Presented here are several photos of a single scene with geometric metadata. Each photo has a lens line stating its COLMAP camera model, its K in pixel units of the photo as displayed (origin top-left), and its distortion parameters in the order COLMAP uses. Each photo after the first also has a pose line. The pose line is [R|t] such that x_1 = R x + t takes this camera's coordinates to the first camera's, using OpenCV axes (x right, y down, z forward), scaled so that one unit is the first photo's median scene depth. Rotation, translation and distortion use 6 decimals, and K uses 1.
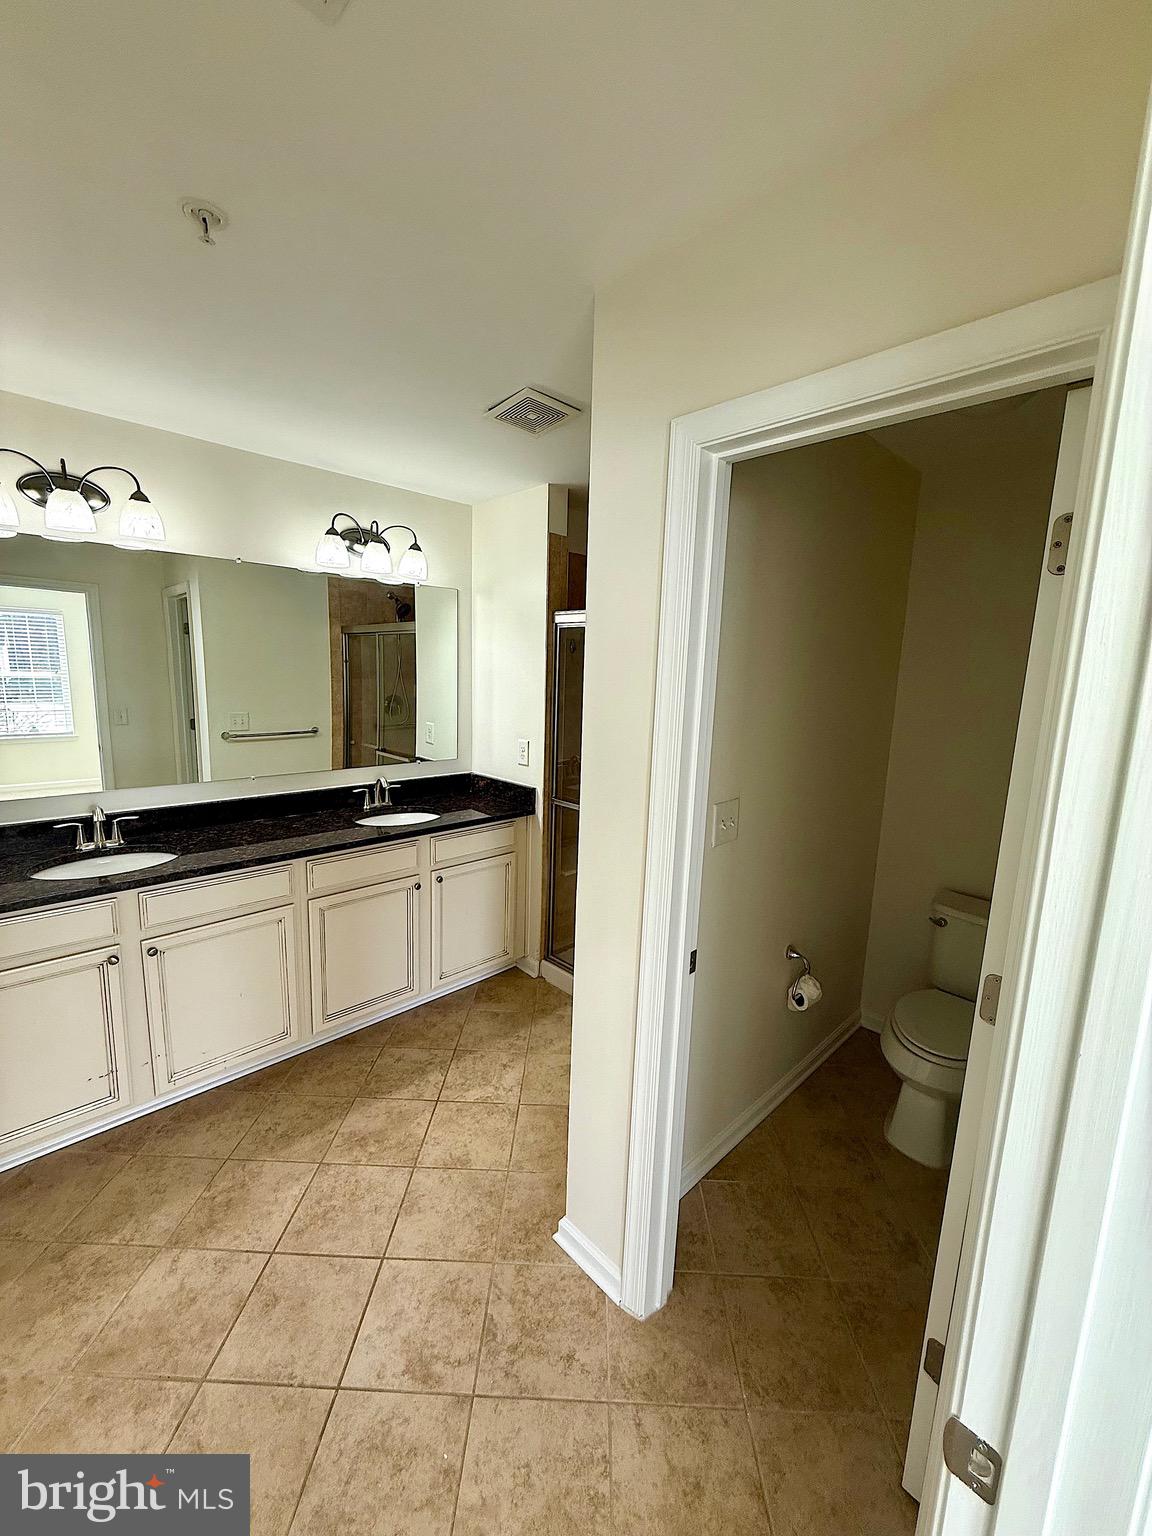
lens RADIAL K [[615.1, 0, 578.1], [0, 615.1, 766.5], [0, 0, 1]] dist [0.002226, 0.000754]
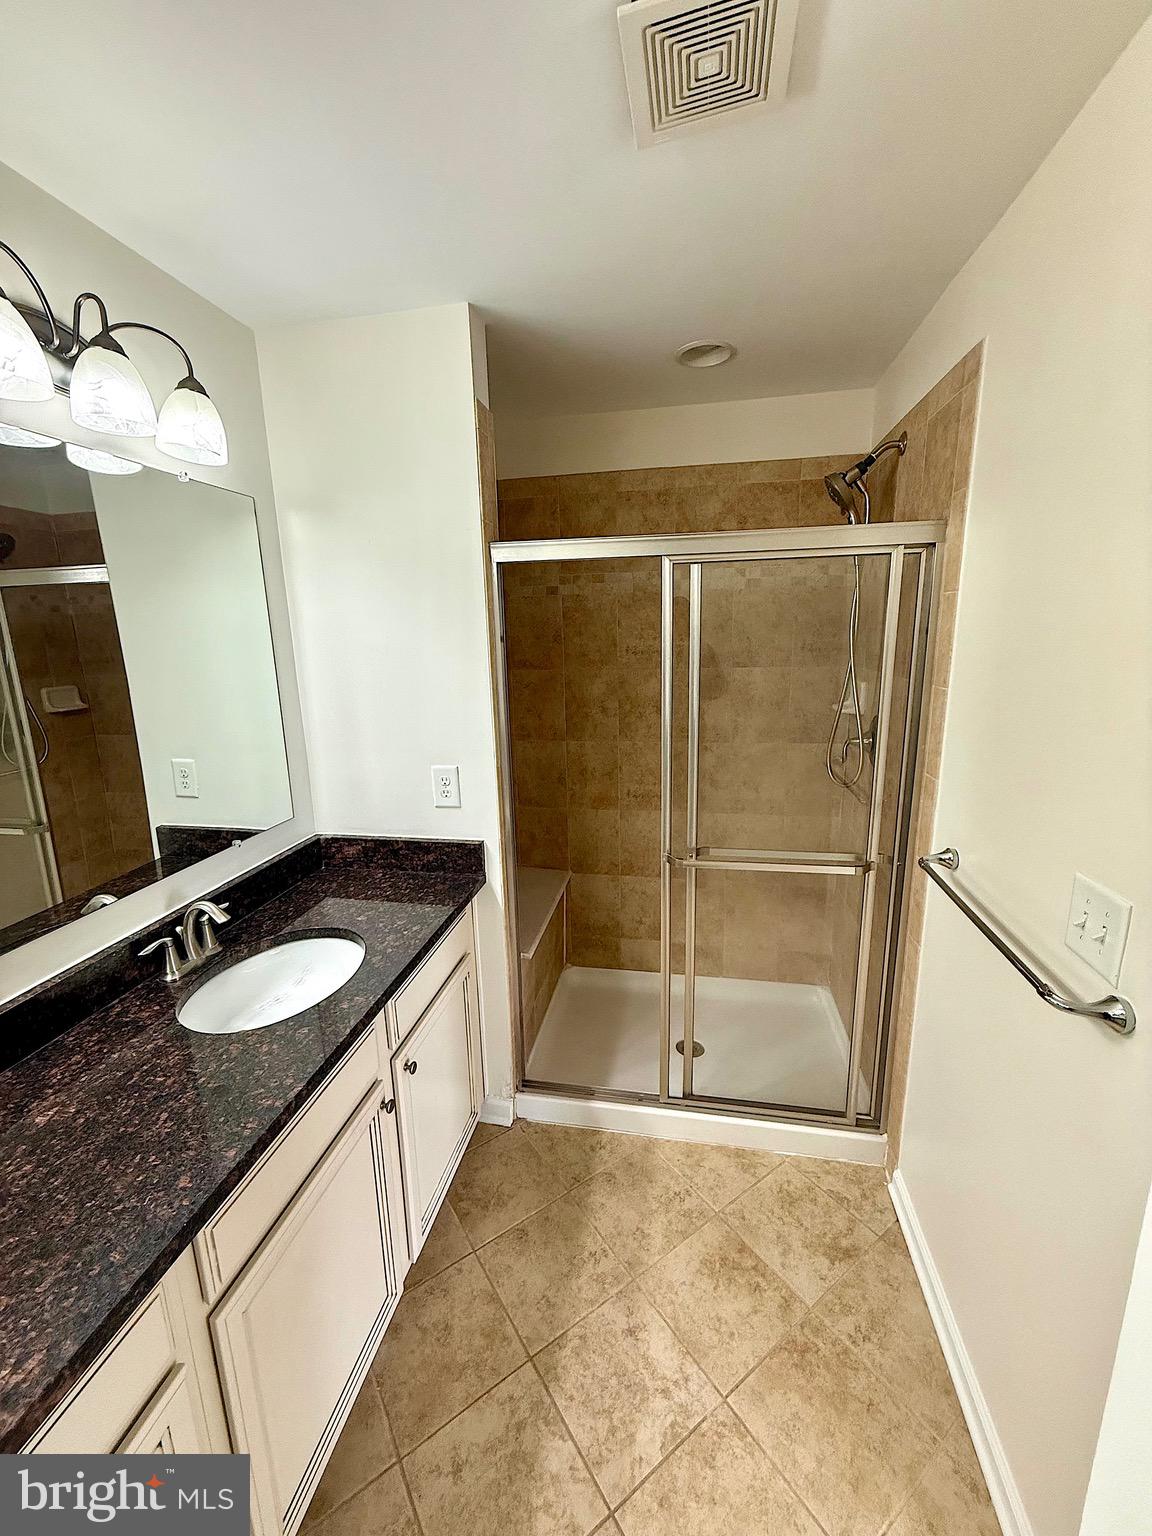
lens RADIAL K [[615.1, 0, 580.8], [0, 615.1, 765.5], [0, 0, 1]] dist [0.002226, 0.000754]
pose [[0.810189, -0.173361, 0.559946, -0.315427], [0.136642, 0.984804, 0.107190, -0.089586], [-0.570020, -0.010332, 0.821566, 0.445134]]
